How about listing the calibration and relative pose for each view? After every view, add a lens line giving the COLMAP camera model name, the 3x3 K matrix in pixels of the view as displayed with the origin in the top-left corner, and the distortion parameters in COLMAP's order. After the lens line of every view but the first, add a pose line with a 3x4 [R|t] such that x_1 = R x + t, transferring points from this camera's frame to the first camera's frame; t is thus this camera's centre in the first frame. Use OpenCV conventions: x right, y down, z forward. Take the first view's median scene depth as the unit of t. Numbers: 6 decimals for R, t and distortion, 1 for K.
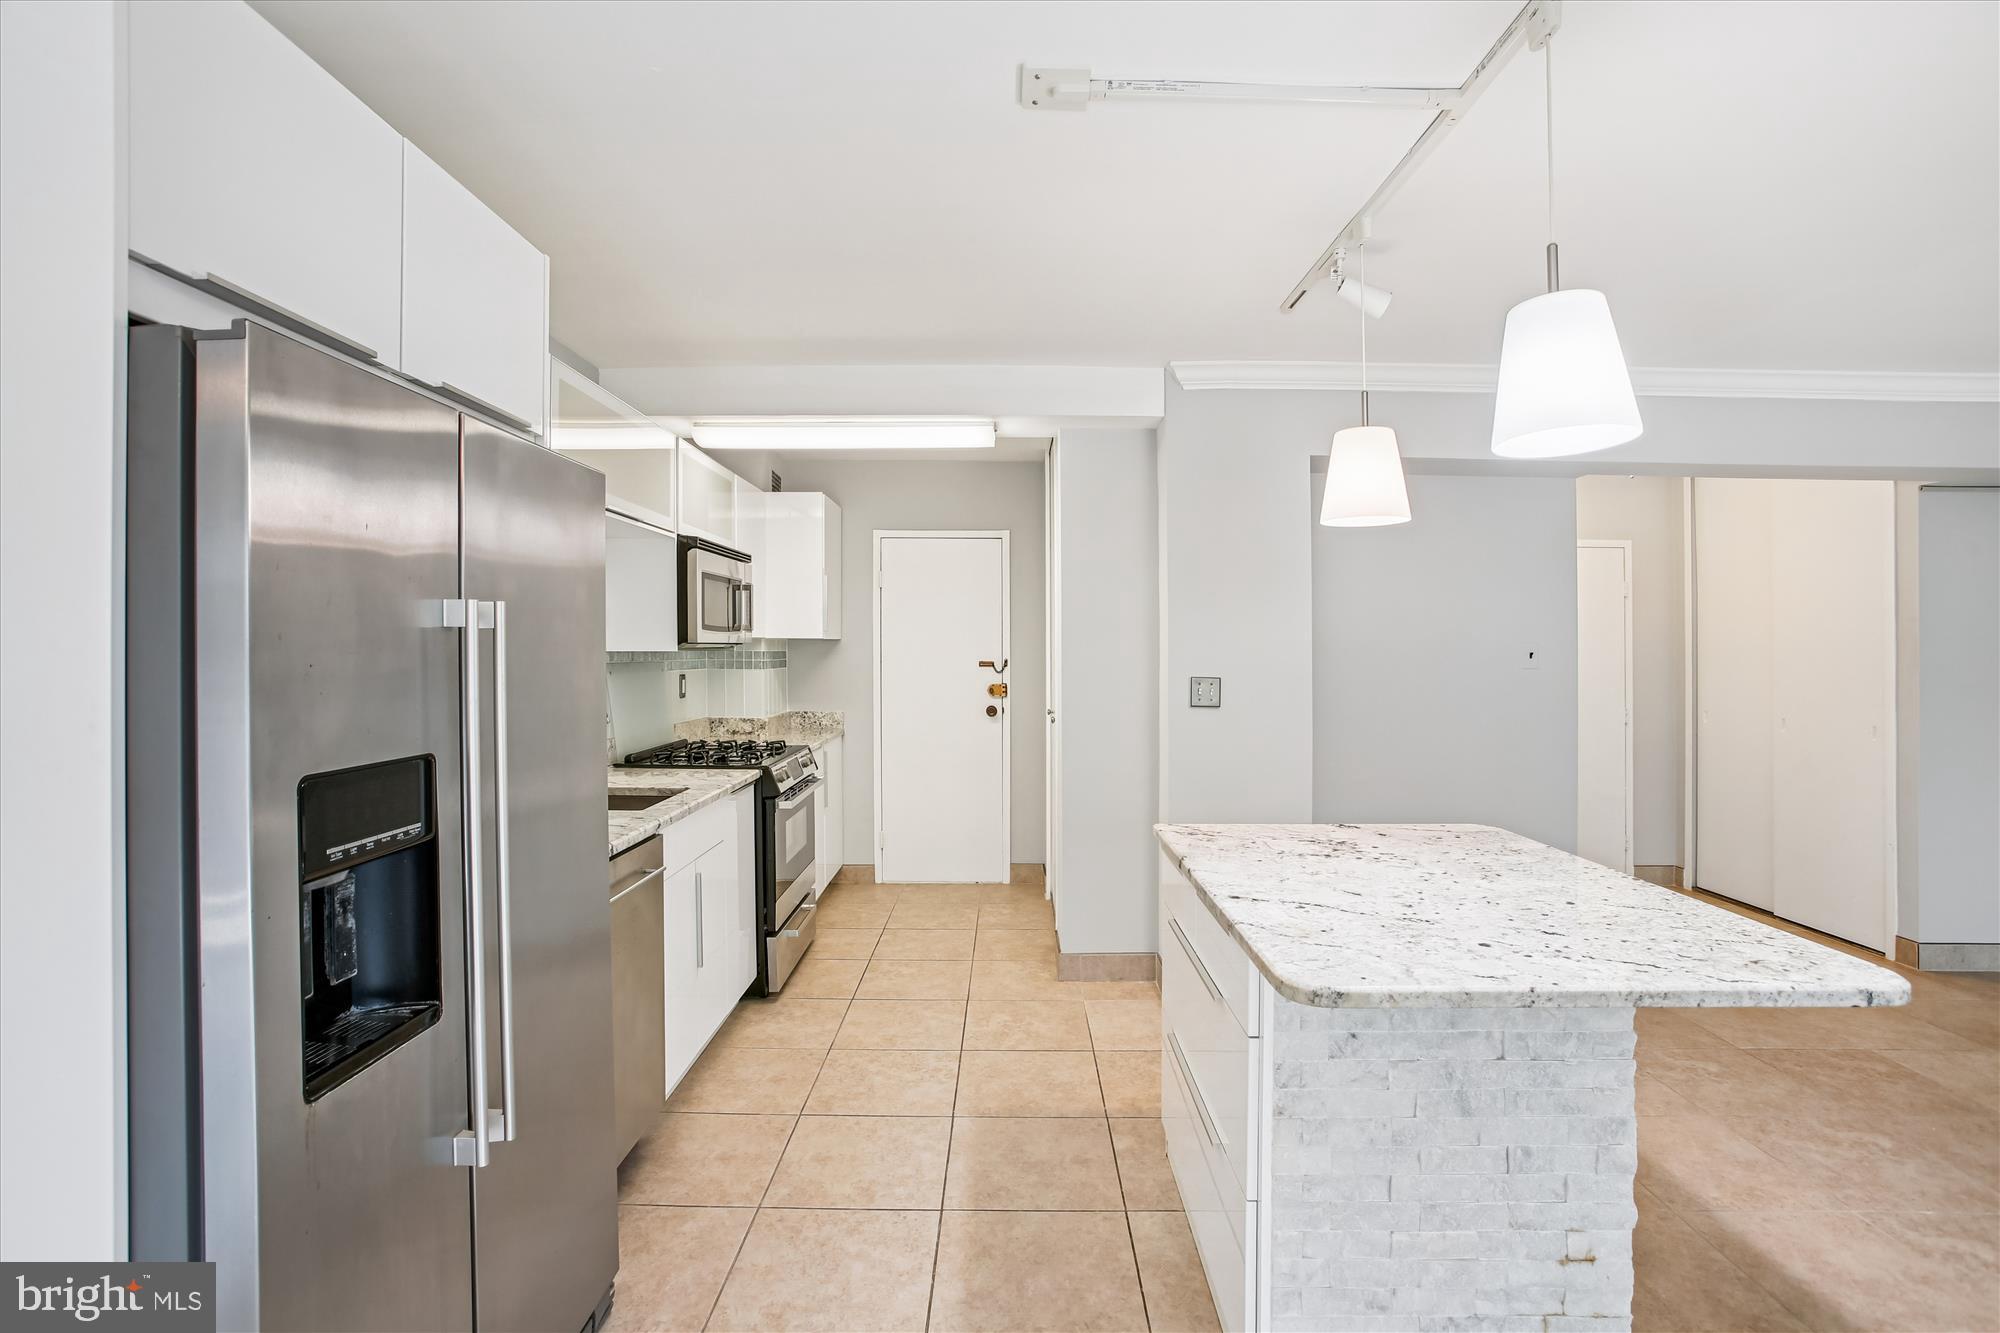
lens RADIAL K [[922.3, 0, 991.8], [0, 922.3, 658.3], [0, 0, 1]] dist [-0.076343, 0.034441]
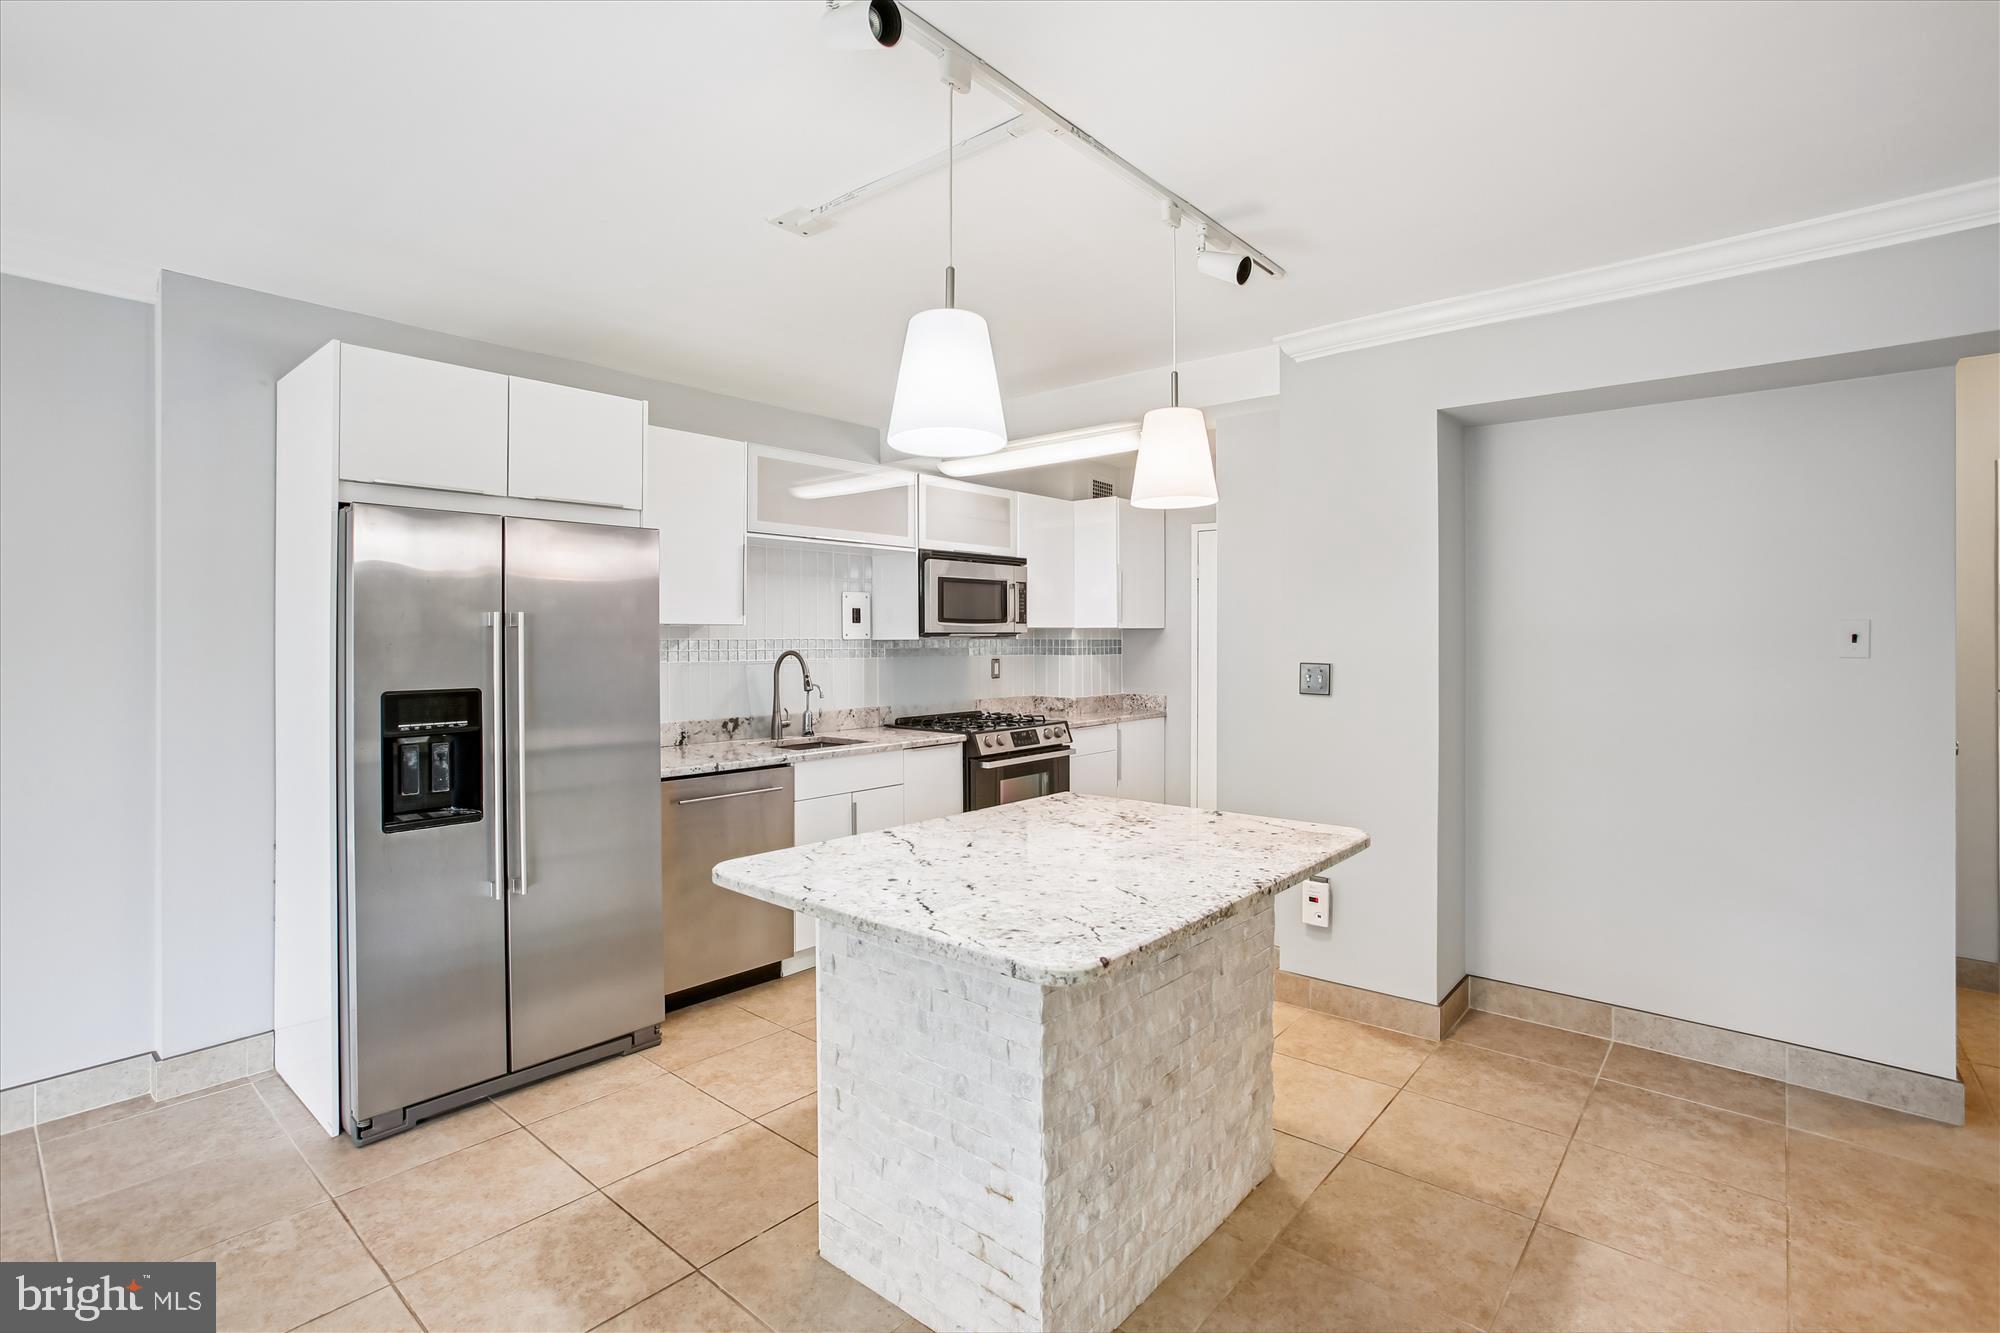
lens RADIAL K [[930.0, 0, 1002.7], [0, 930.0, 652.9], [0, 0, 1]] dist [-0.078139, 0.036233]
pose [[0.771876, 0.002917, -0.635767, 0.581612], [-0.000823, 0.999993, 0.003588, 0.006805], [0.635773, -0.002247, 0.771873, 0.062907]]
